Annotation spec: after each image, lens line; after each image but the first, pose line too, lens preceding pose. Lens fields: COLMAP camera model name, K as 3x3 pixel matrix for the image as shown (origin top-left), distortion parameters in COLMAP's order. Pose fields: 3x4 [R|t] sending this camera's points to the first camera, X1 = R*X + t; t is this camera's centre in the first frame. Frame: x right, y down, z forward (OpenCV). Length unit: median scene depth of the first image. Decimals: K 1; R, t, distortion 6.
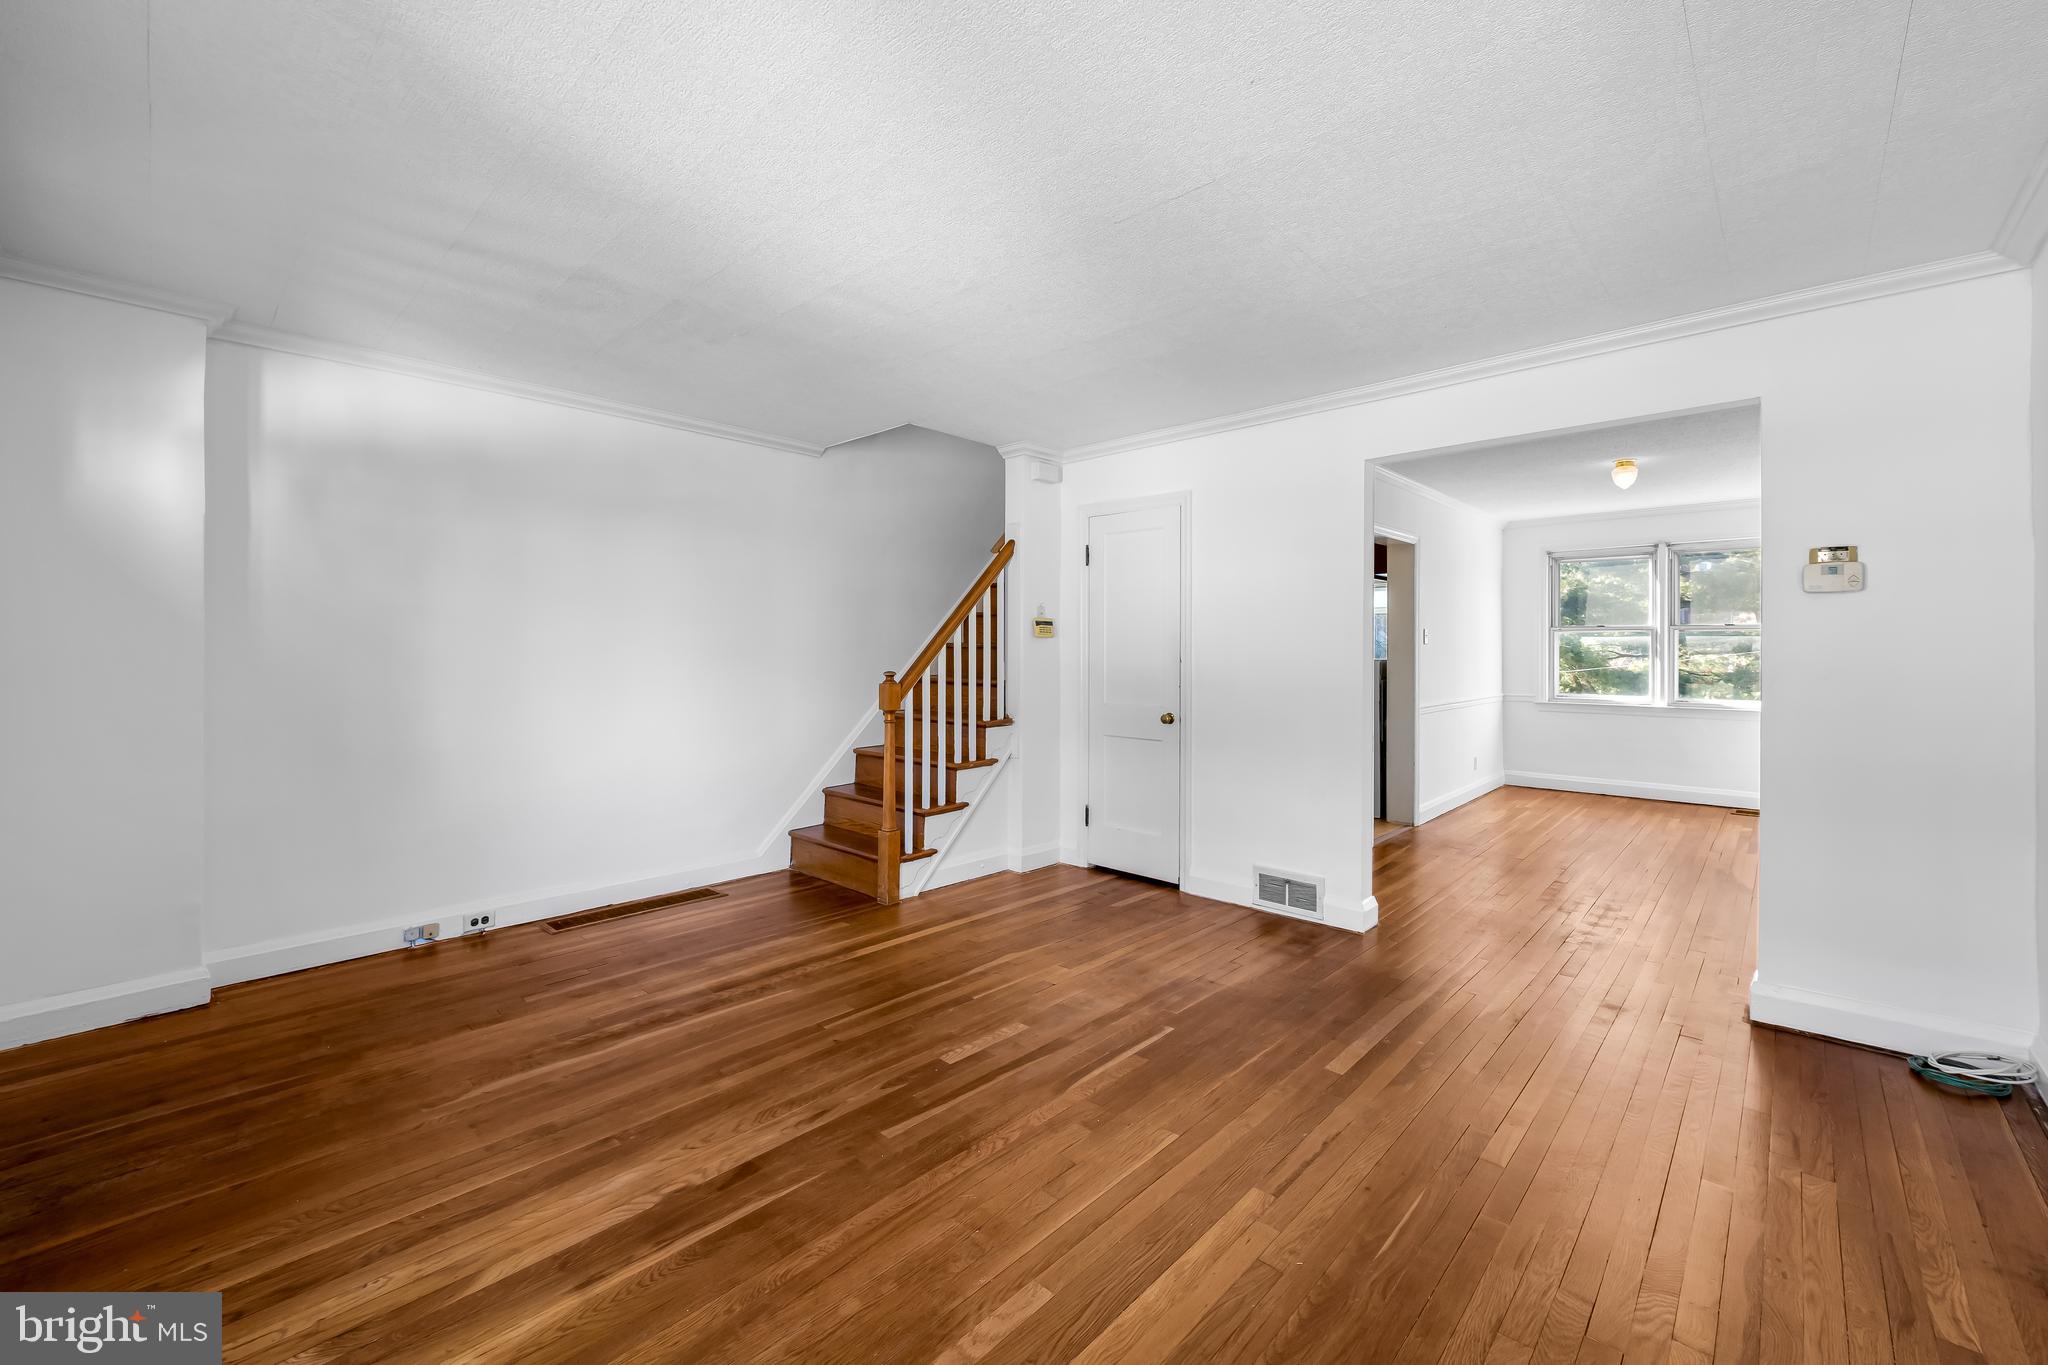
lens RADIAL K [[829.7, 0, 1015.7], [0, 829.7, 664.8], [0, 0, 1]] dist [-0.003947, -0.001036]
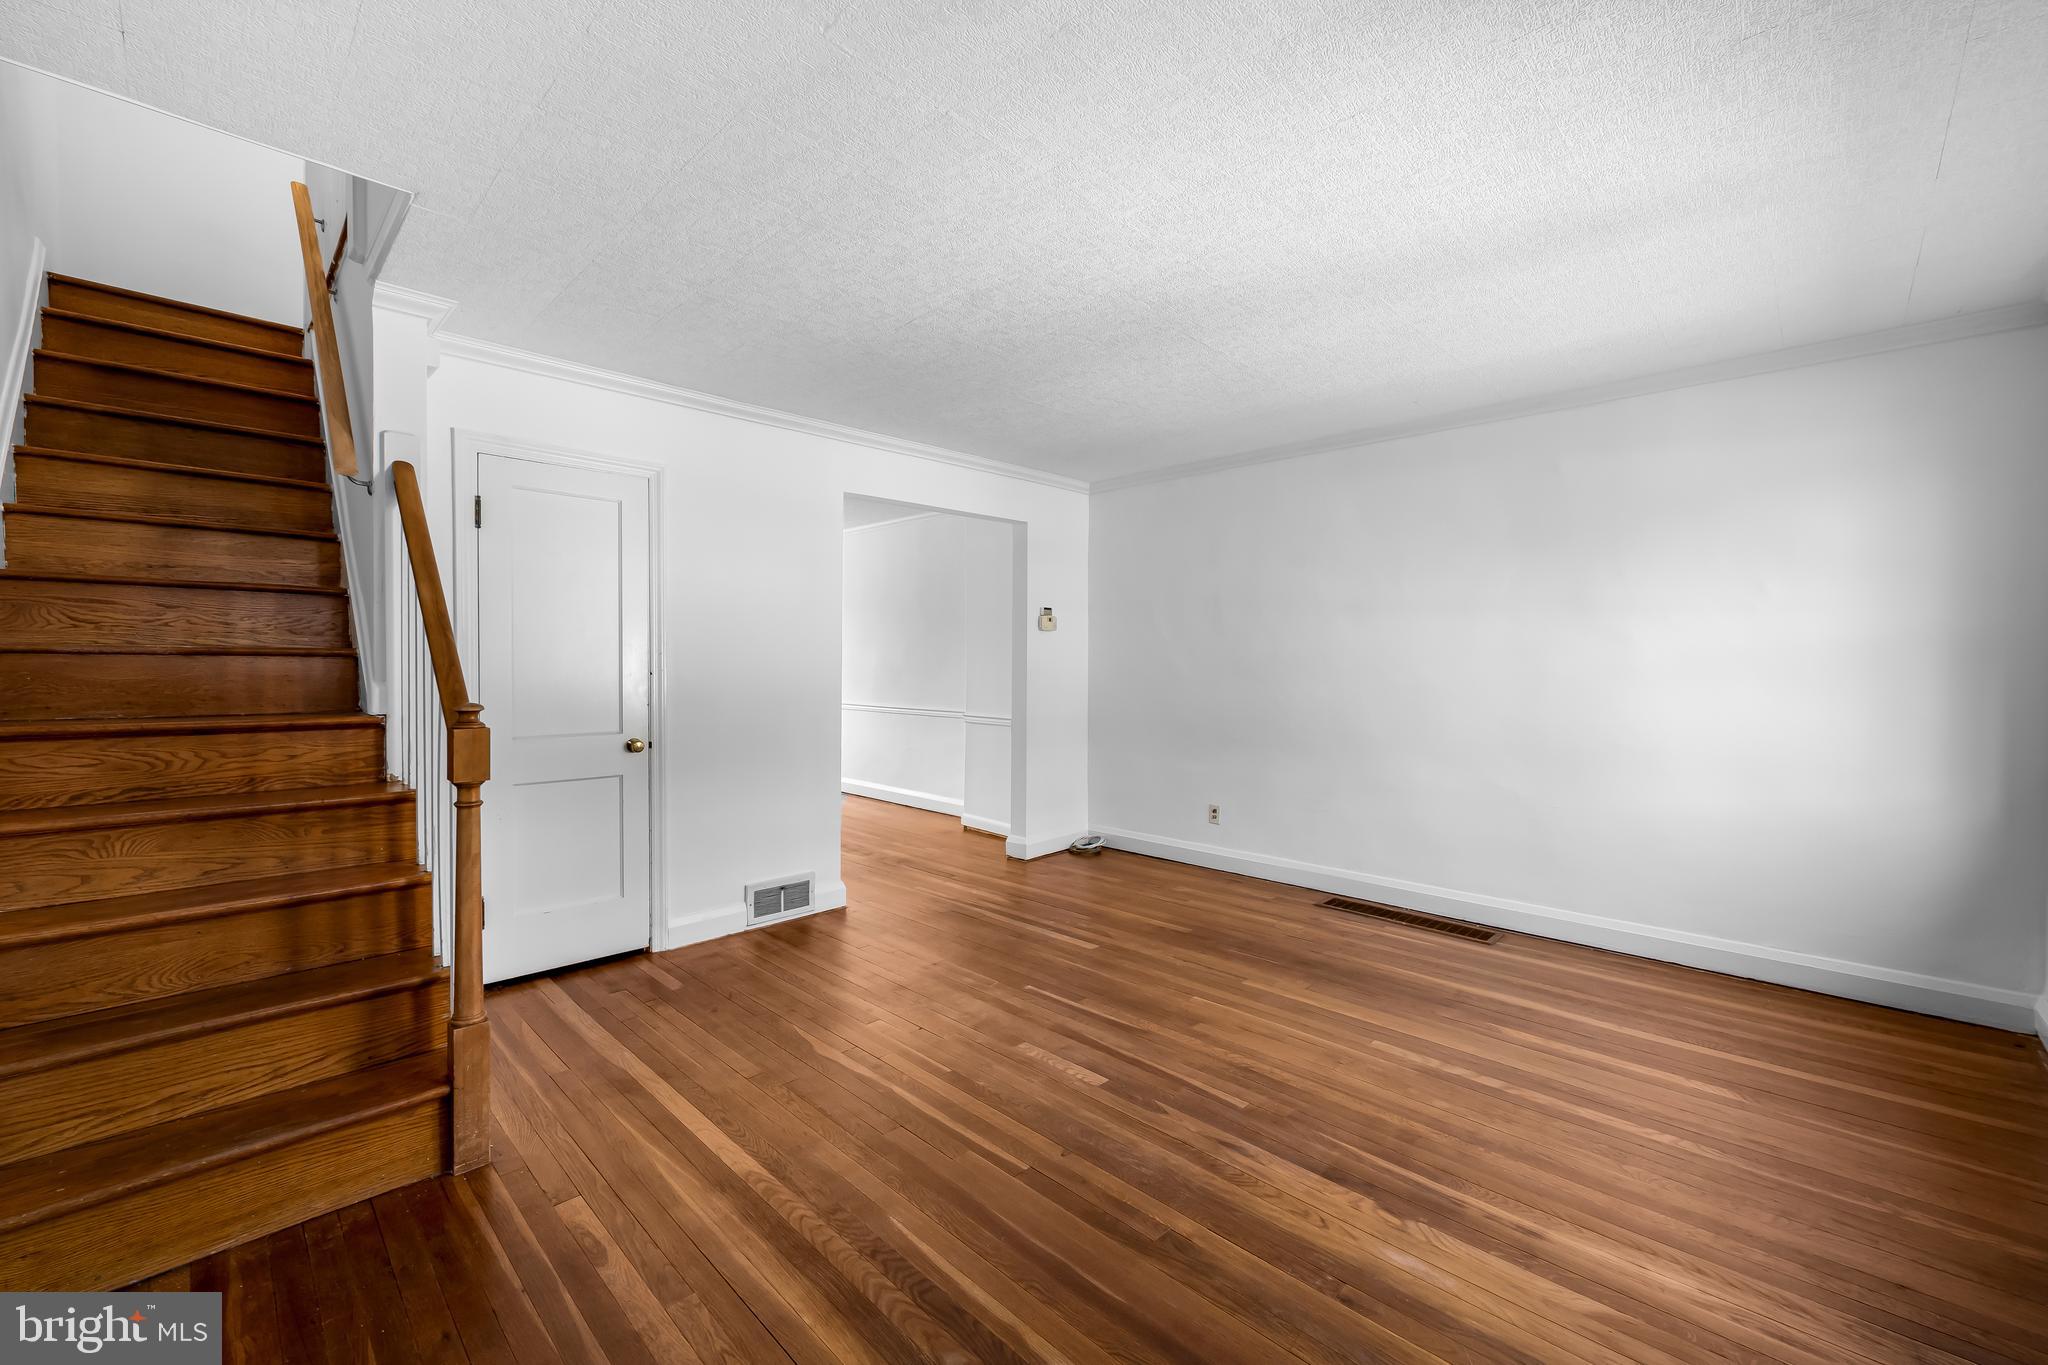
lens RADIAL K [[829.7, 0, 1014.7], [0, 829.7, 674.5], [0, 0, 1]] dist [-0.003947, -0.001036]
pose [[0.014496, -0.018974, 0.999715, -1.093207], [0.010818, 0.999764, 0.018818, -0.026093], [-0.999836, 0.010542, 0.014698, 1.120612]]
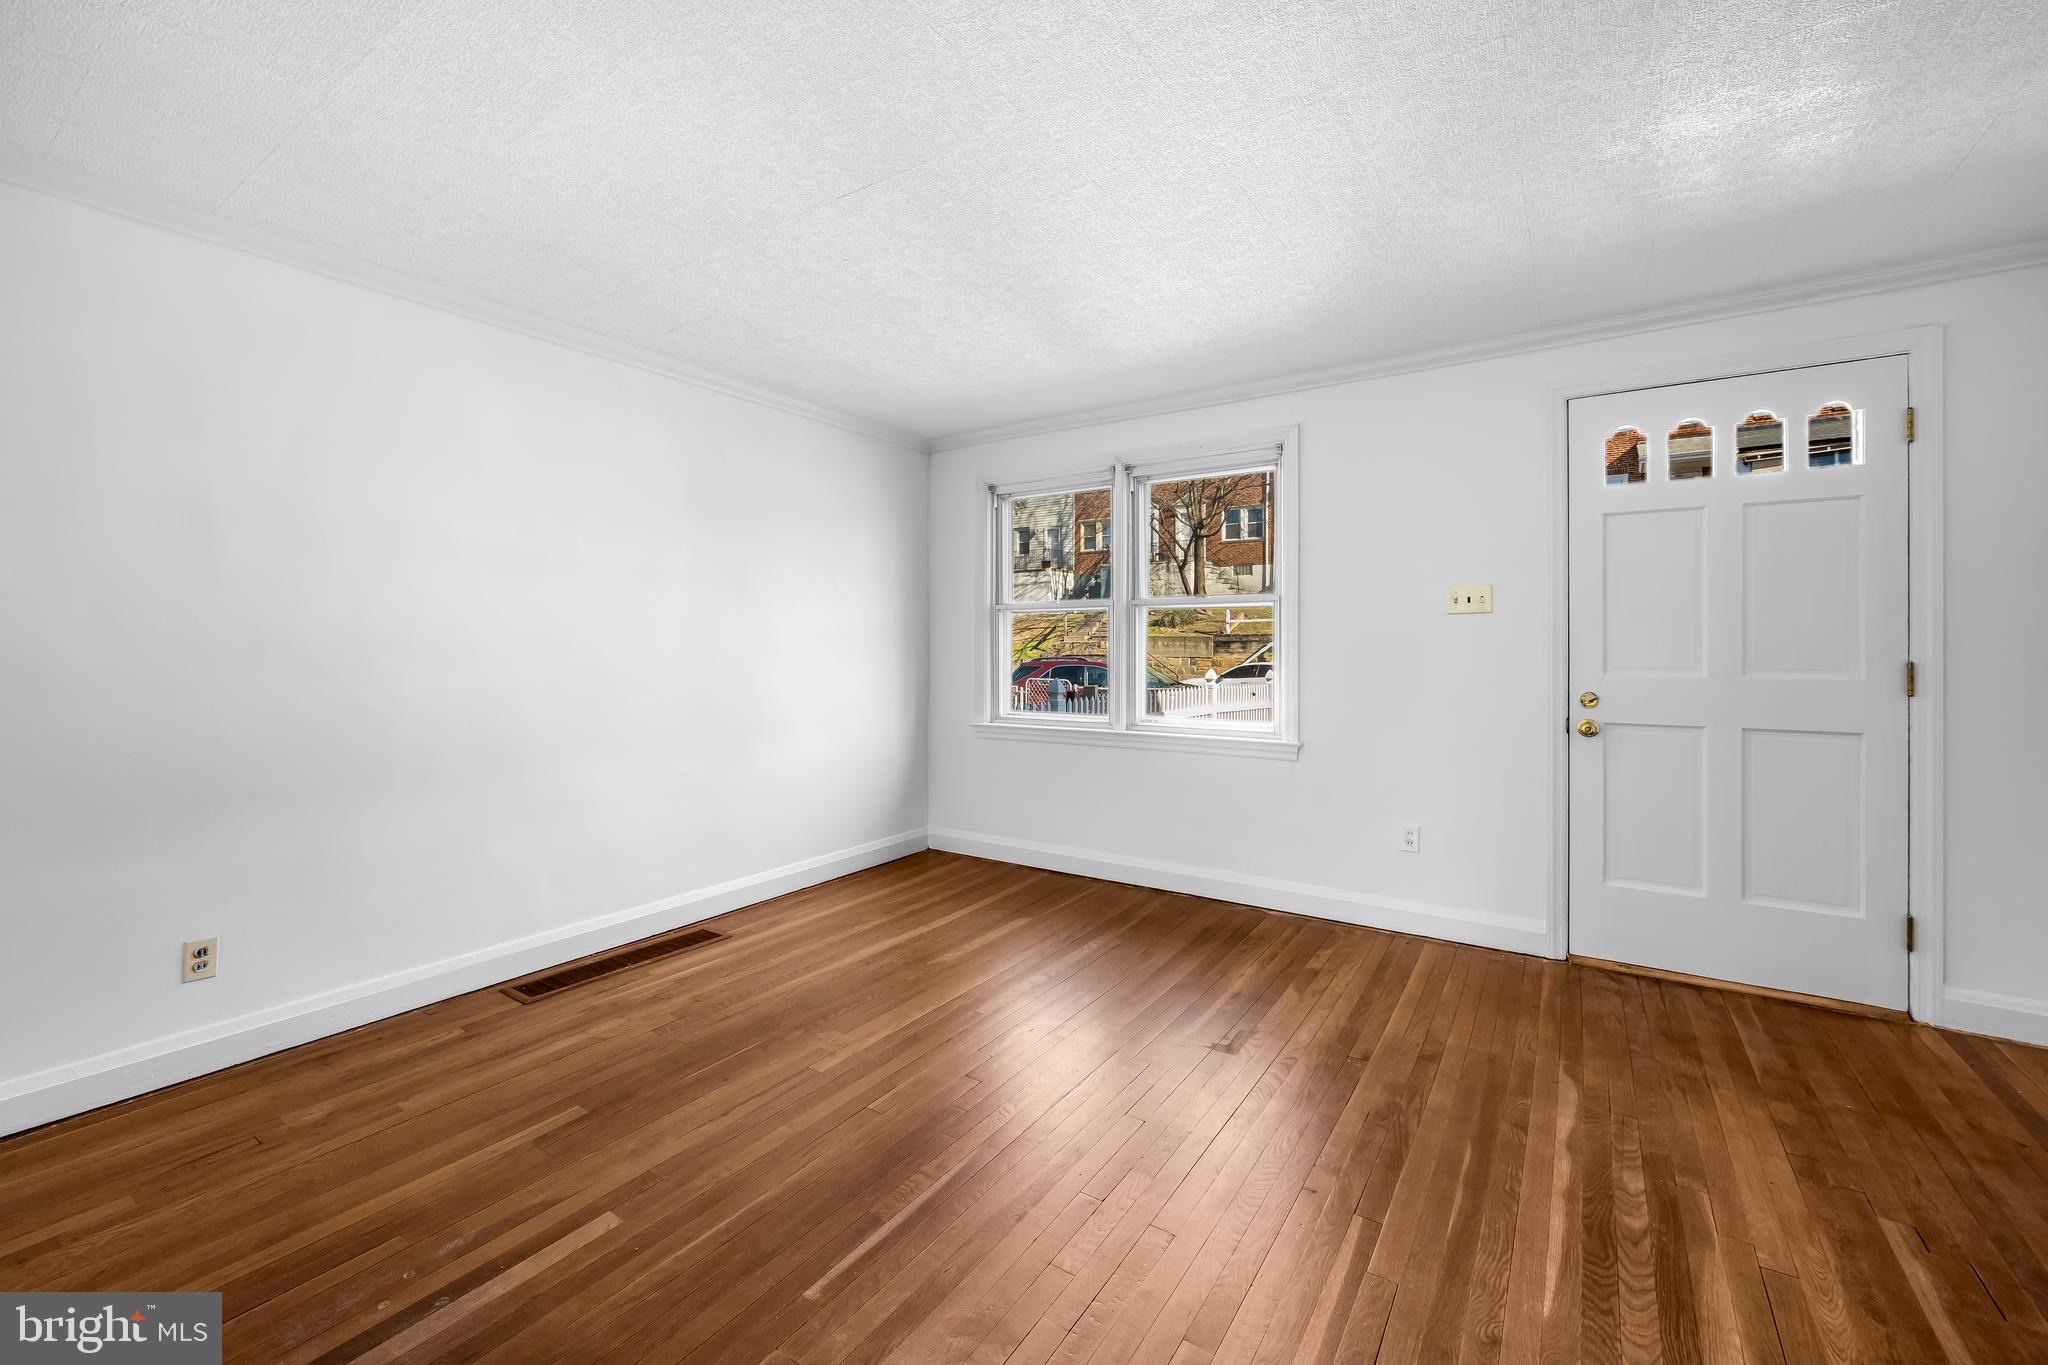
lens RADIAL K [[829.7, 0, 1047.8], [0, 829.7, 649.1], [0, 0, 1]] dist [-0.003947, -0.001036]
pose [[-0.981567, 0.000484, -0.191119, 0.150154], [-0.003325, 0.999802, 0.019607, -0.023593], [0.191090, 0.019881, -0.981371, 1.782001]]
